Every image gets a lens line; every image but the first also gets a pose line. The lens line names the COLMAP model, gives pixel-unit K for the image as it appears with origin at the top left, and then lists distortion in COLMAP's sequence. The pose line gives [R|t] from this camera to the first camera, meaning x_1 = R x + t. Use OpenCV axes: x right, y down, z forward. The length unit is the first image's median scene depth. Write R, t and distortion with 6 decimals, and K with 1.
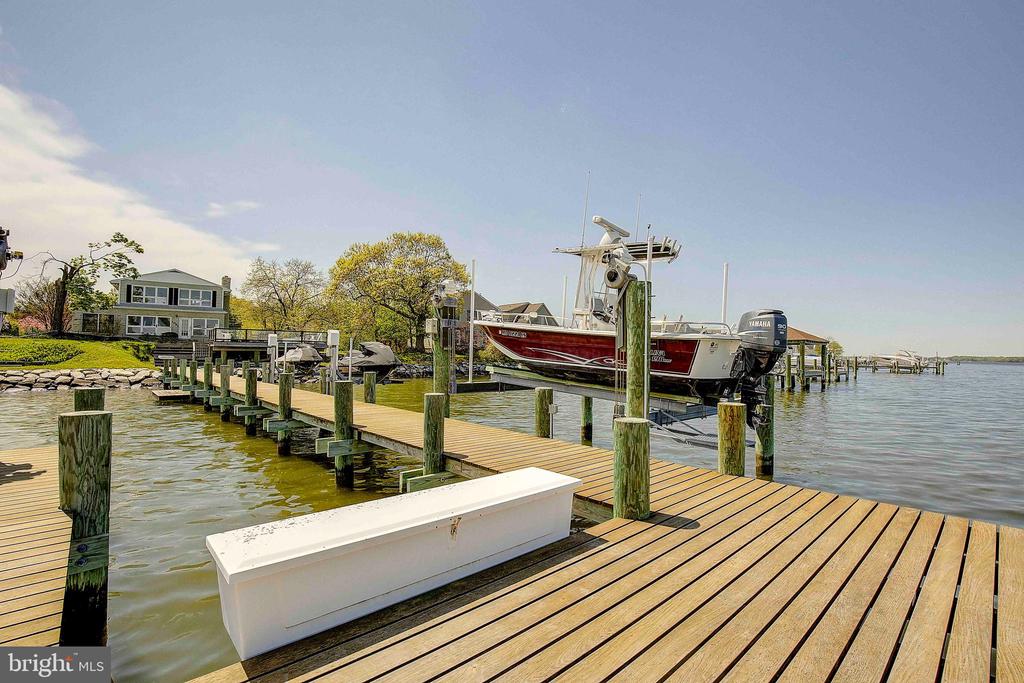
lens RADIAL K [[466.9, 0, 522.9], [0, 466.9, 340.3], [0, 0, 1]] dist [-0.033800, 0.003737]
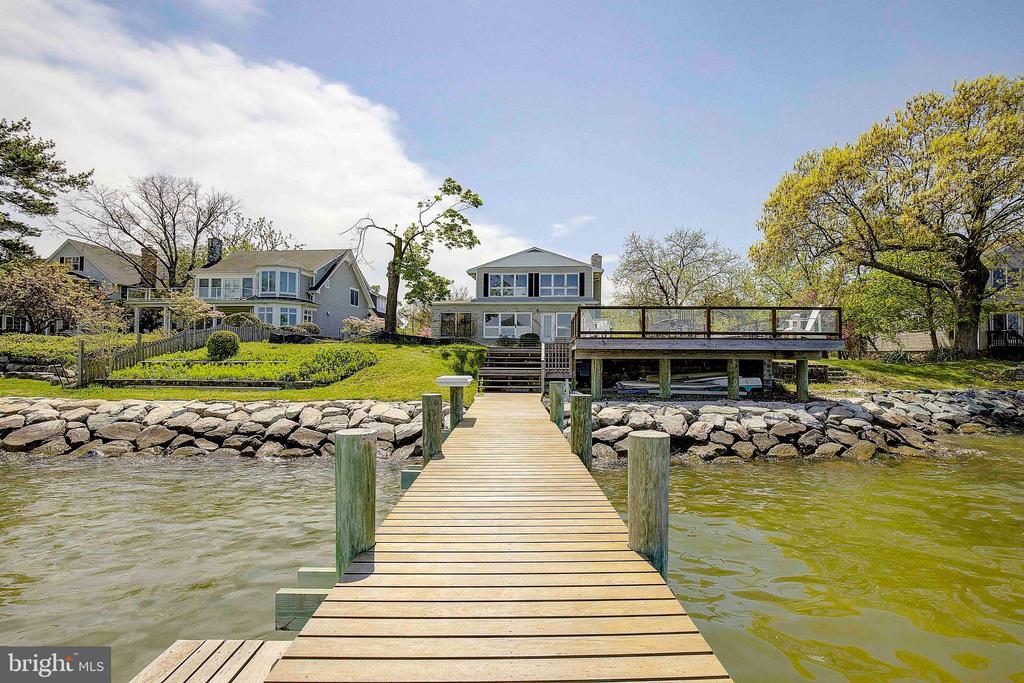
lens RADIAL K [[466.9, 0, 523.6], [0, 466.9, 351.0], [0, 0, 1]] dist [-0.033800, 0.003737]
pose [[0.747074, -0.015847, -0.664552, -0.285636], [0.022356, 0.999749, 0.001292, 0.008713], [0.664365, -0.015822, 0.747241, 0.436890]]
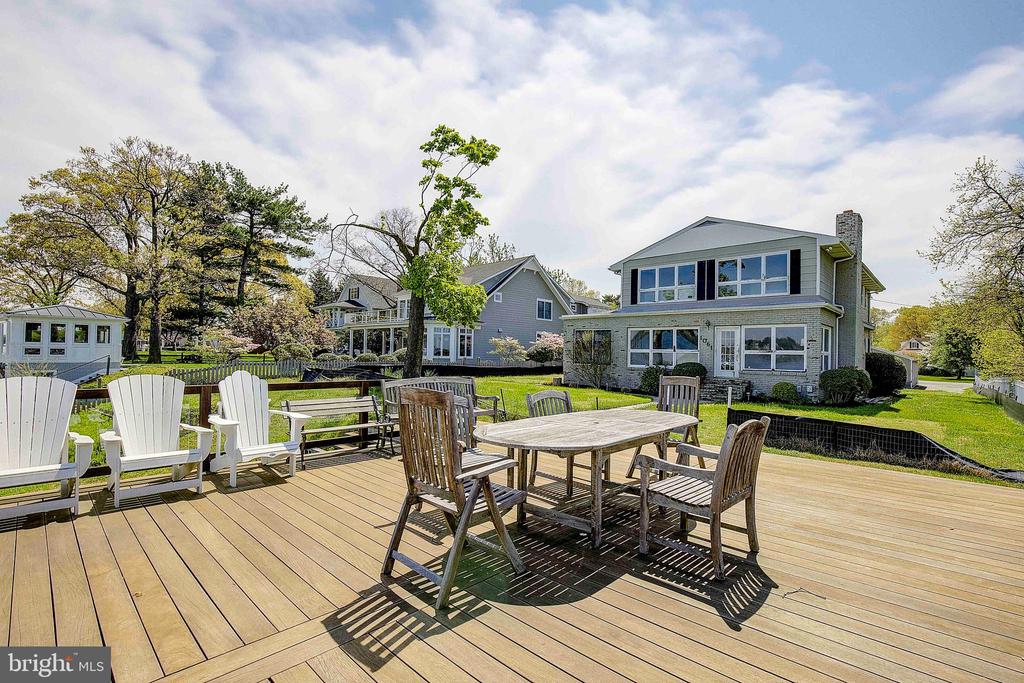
lens RADIAL K [[466.9, 0, 526.3], [0, 466.9, 348.2], [0, 0, 1]] dist [-0.033800, 0.003737]
pose [[0.169649, -0.022152, -0.985256, -0.363162], [0.010026, 0.999734, -0.020751, -0.023754], [0.985454, -0.006358, 0.169826, 0.766346]]
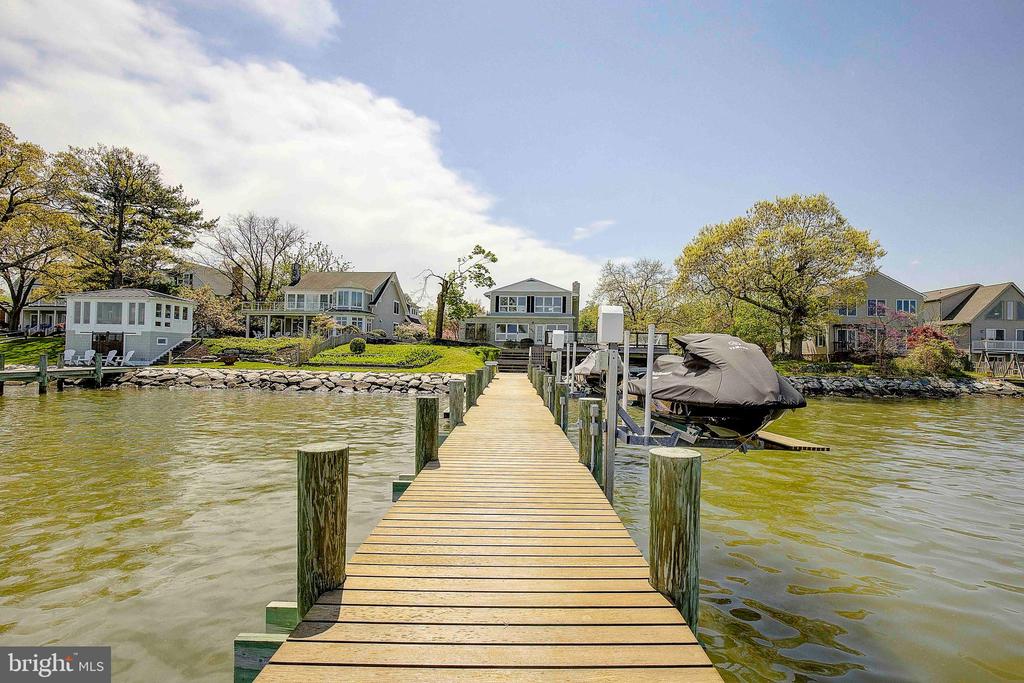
lens RADIAL K [[466.9, 0, 523.9], [0, 466.9, 345.4], [0, 0, 1]] dist [-0.033800, 0.003737]
pose [[0.741810, -0.009872, -0.670537, -0.059441], [0.007794, 0.999951, -0.006100, 0.004648], [0.670565, -0.000701, 0.741851, 0.199694]]
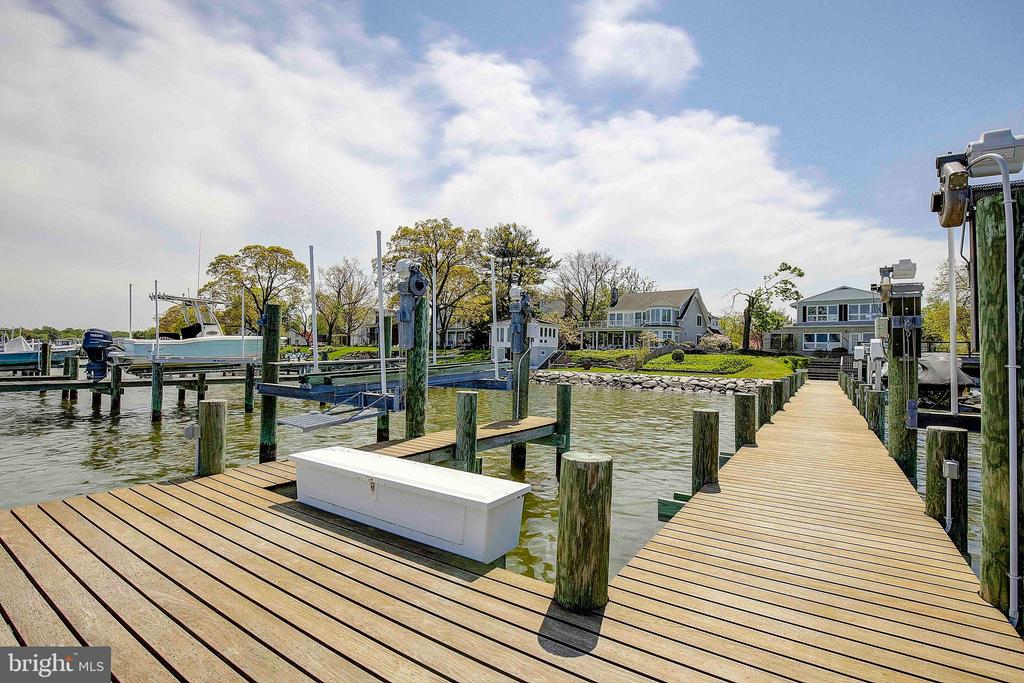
lens RADIAL K [[466.9, 0, 525.4], [0, 466.9, 343.1], [0, 0, 1]] dist [-0.033800, 0.003737]
pose [[0.235963, -0.034541, -0.971148, 0.069349], [0.005626, 0.999400, -0.034179, 0.003634], [0.971746, 0.002601, 0.236016, 0.064233]]
